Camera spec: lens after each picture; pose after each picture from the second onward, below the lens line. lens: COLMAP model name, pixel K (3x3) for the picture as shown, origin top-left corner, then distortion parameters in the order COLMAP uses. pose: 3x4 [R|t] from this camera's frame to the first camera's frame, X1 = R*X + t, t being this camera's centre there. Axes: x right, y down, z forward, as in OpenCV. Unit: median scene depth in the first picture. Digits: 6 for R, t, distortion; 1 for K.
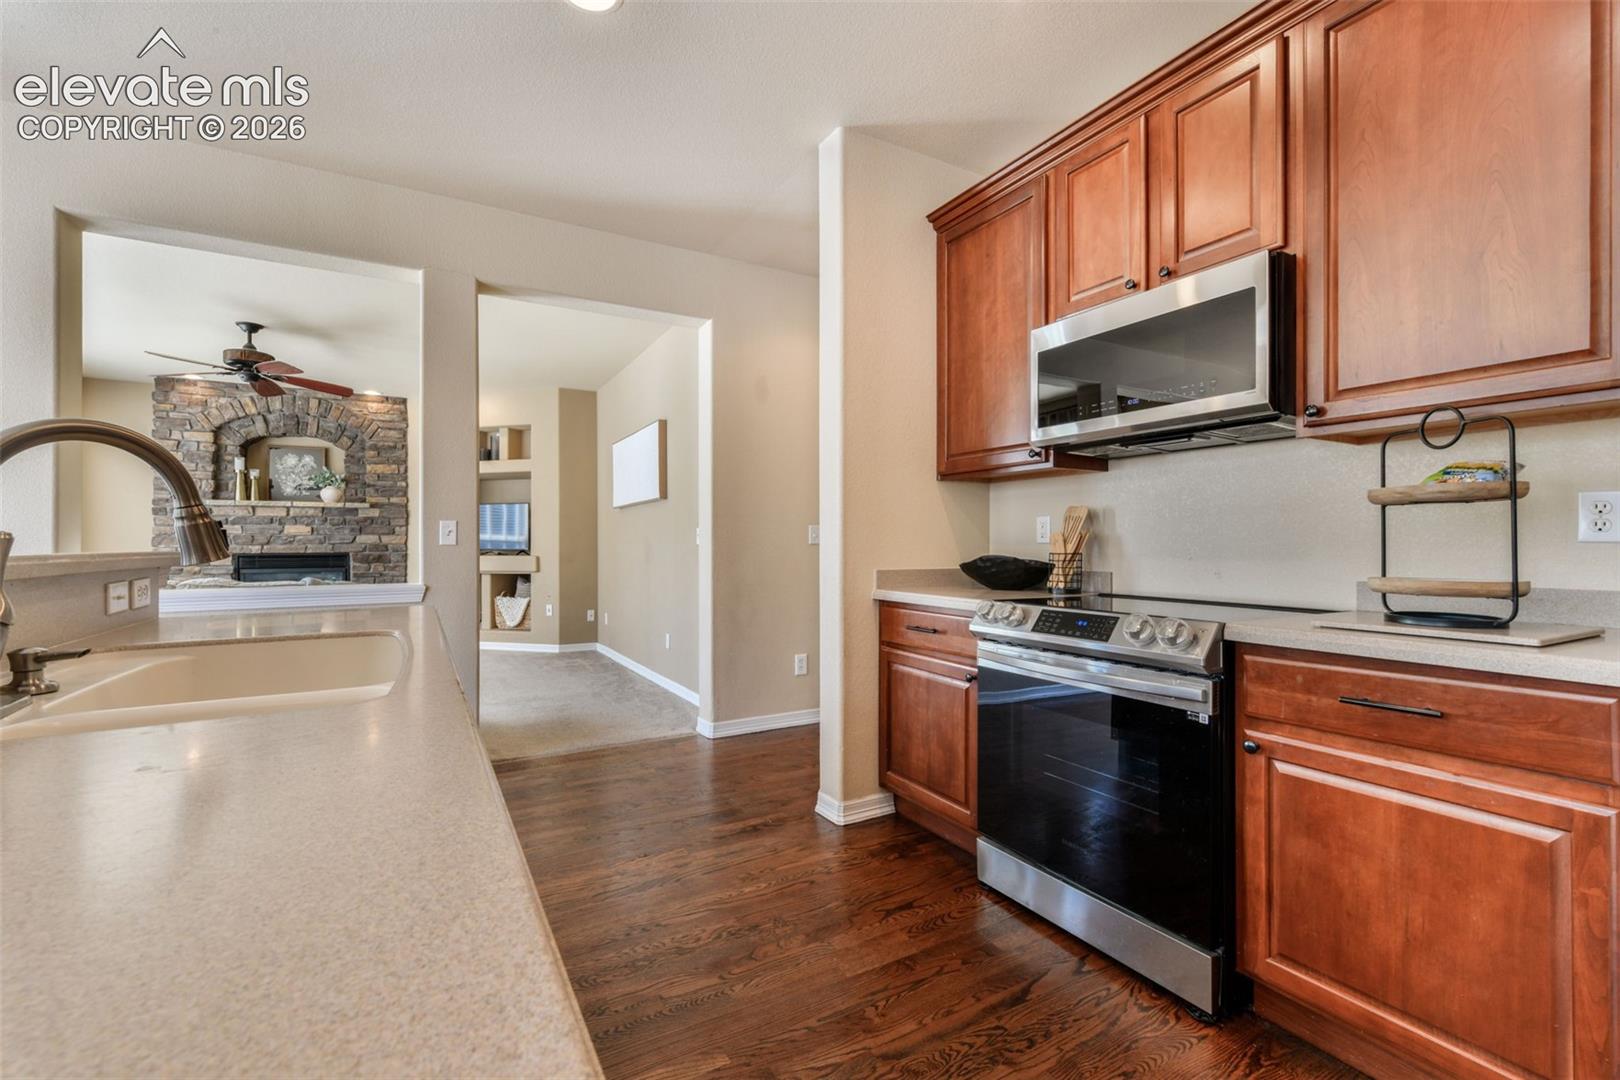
lens RADIAL K [[690.2, 0, 799.9], [0, 690.2, 543.6], [0, 0, 1]] dist [0.005393, 0.000622]
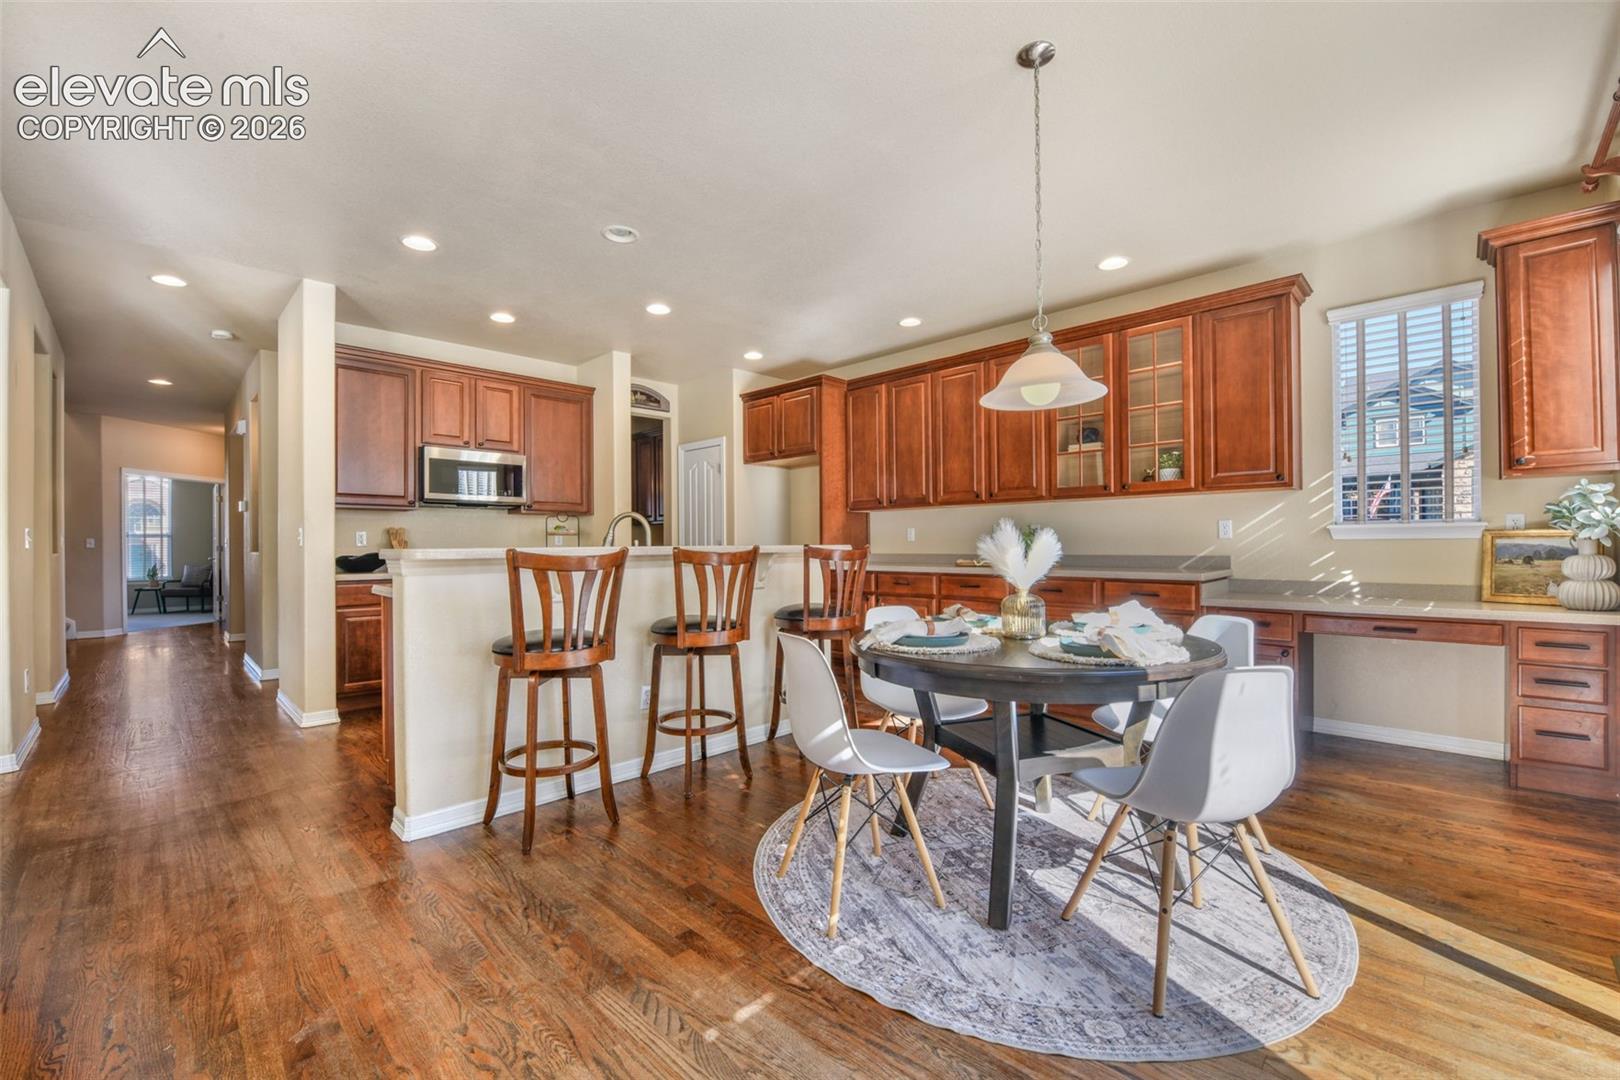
lens RADIAL K [[672.9, 0, 806.5], [0, 672.9, 540.3], [0, 0, 1]] dist [-0.020922, 0.000001]
pose [[-0.274663, 0.010379, 0.961484, -0.653801], [0.006250, 0.999940, -0.009008, 0.003278], [-0.961520, 0.003535, -0.274712, 0.141724]]
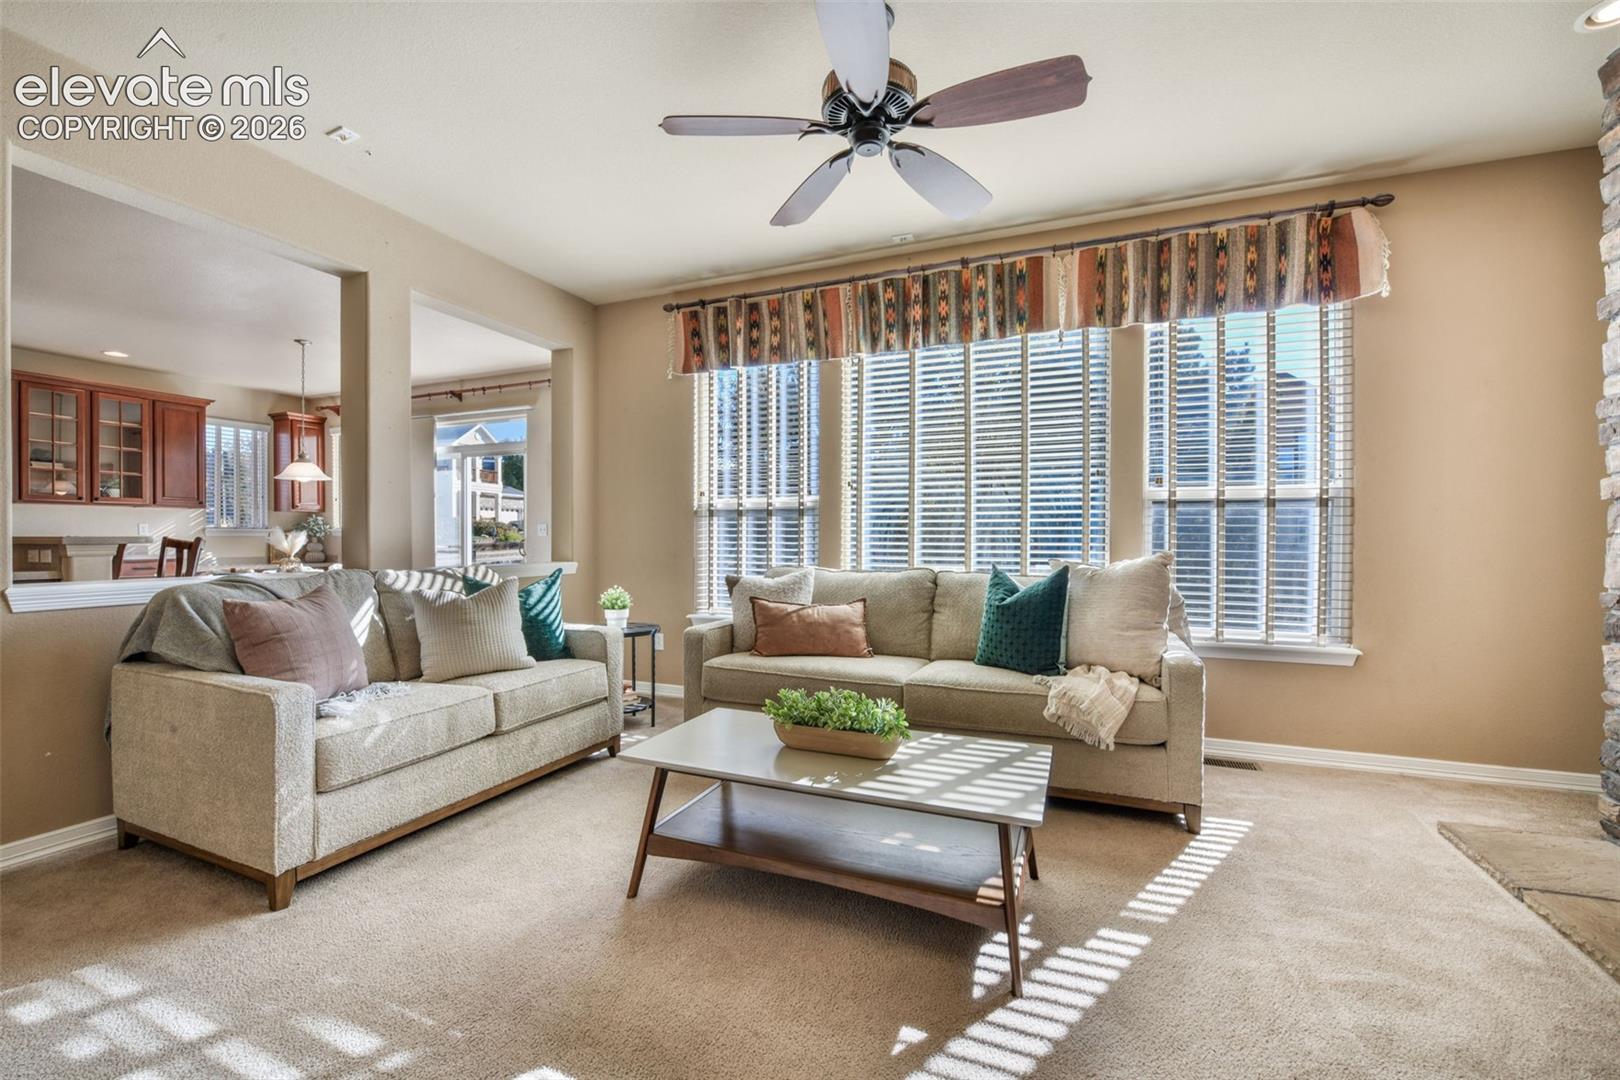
lens RADIAL K [[672.9, 0, 806.5], [0, 672.9, 540.3], [0, 0, 1]] dist [-0.020922, 0.000001]
pose [[-0.793243, 0.009742, -0.608827, -0.371820], [0.005459, 0.999946, 0.008888, 0.003444], [0.608881, 0.003727, -0.793253, 0.961038]]
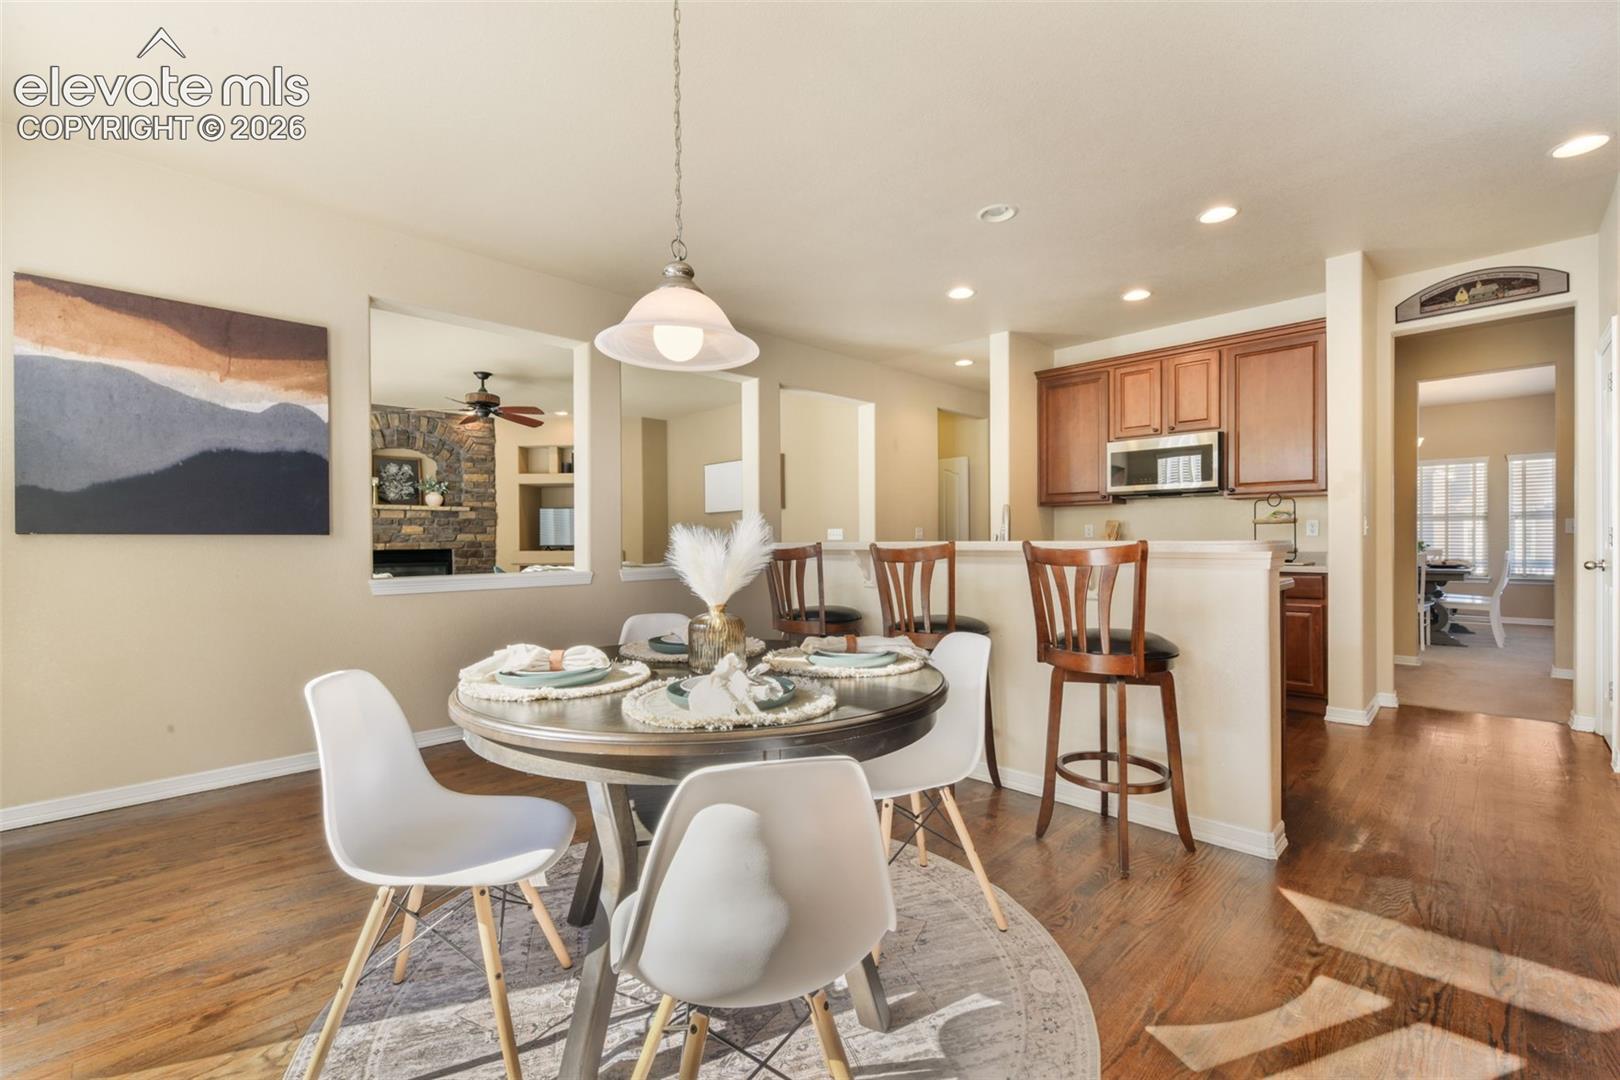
lens RADIAL K [[690.2, 0, 799.9], [0, 690.2, 543.6], [0, 0, 1]] dist [0.005393, 0.000622]
pose [[0.964321, -0.005936, 0.264669, -0.404827], [0.004895, 0.999977, 0.004593, 0.001475], [-0.264691, -0.003134, 0.964328, -0.297819]]
